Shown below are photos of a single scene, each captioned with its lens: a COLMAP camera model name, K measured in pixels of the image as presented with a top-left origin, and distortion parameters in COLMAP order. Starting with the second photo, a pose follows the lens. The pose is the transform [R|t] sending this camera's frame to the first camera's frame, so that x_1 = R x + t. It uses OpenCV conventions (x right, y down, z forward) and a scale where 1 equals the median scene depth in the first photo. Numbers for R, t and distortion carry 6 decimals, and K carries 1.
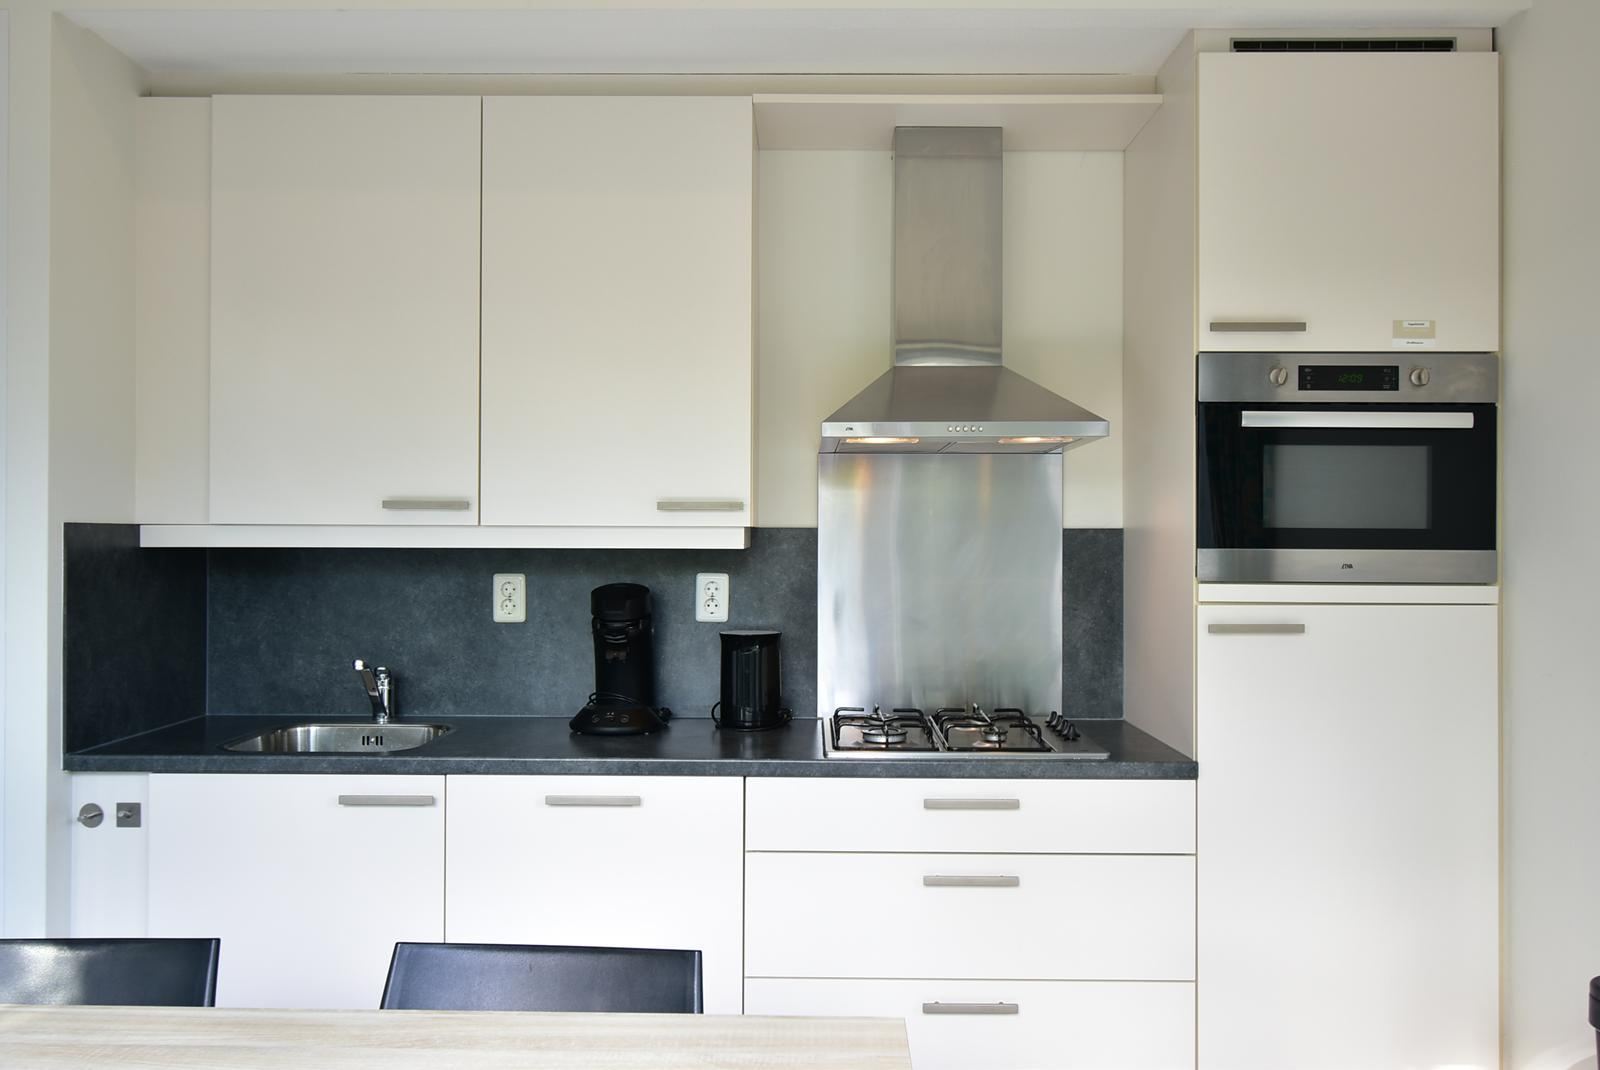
lens RADIAL K [[1227.3, 0, 800.7], [0, 1227.3, 541.2], [0, 0, 1]] dist [0.008328, 0.005693]
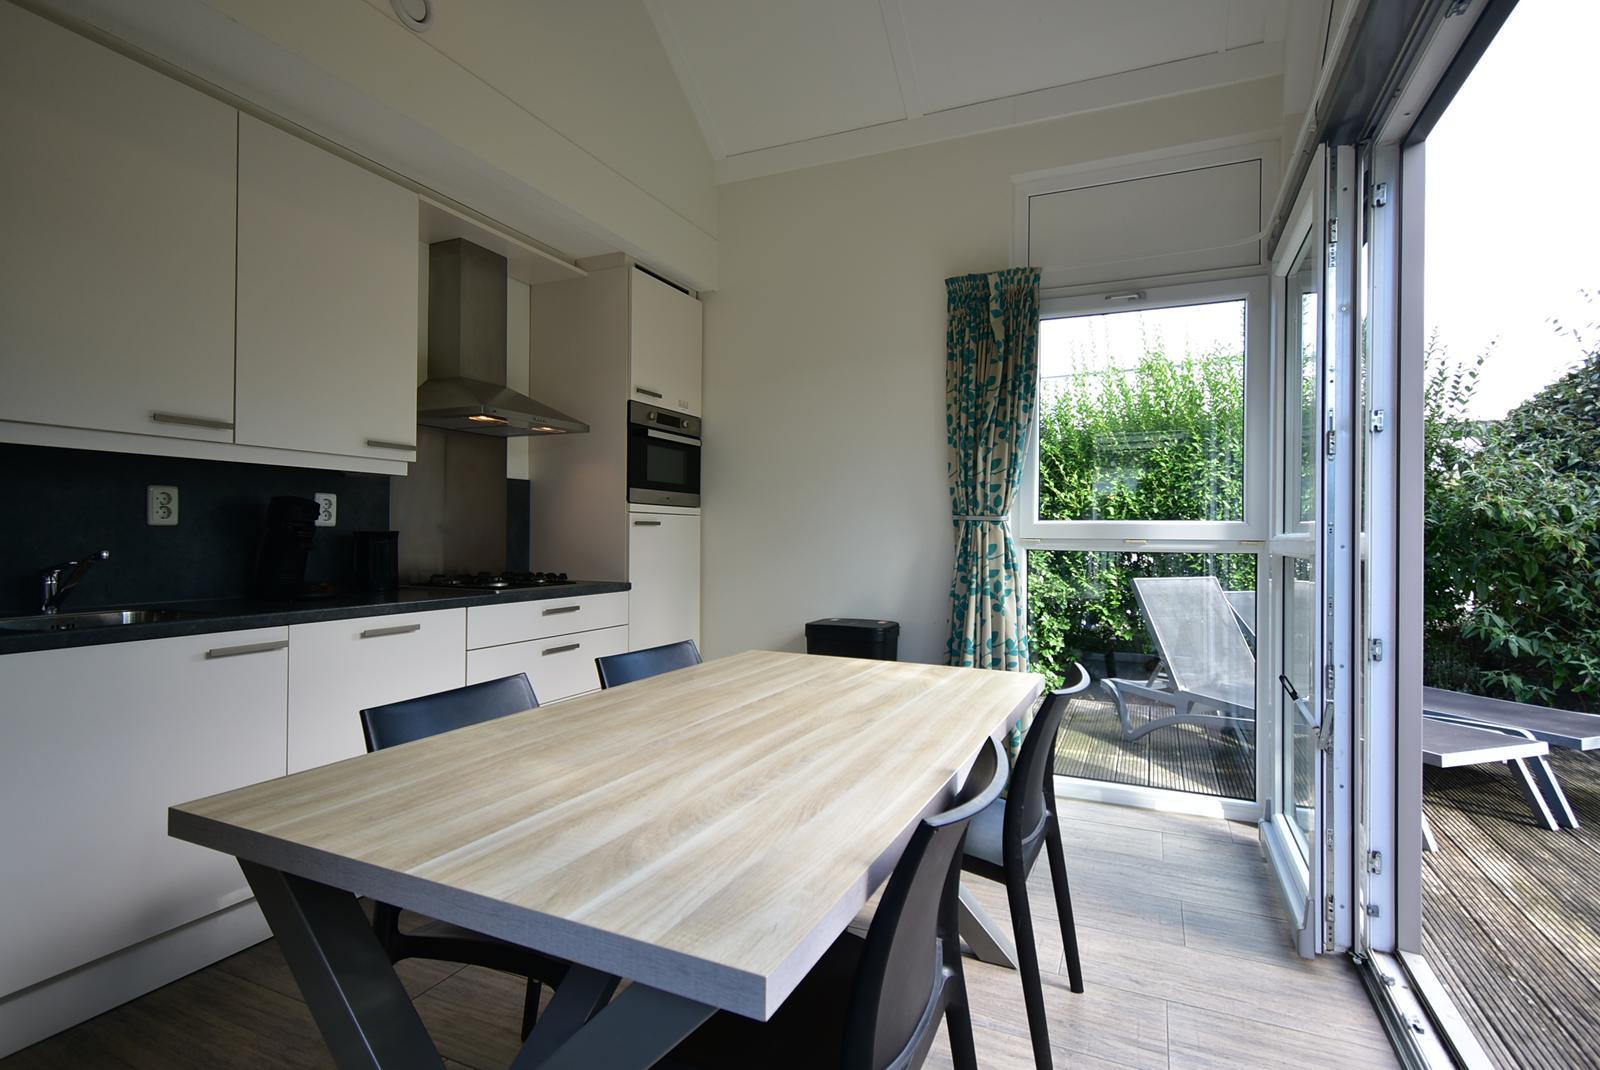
lens RADIAL K [[744.2, 0, 803.5], [0, 744.2, 530.8], [0, 0, 1]] dist [-0.002260, -0.000396]
pose [[0.422776, -0.000196, 0.906234, -0.764763], [-0.012097, 0.999910, 0.005860, 0.072015], [-0.906154, -0.013440, 0.422735, 0.135140]]
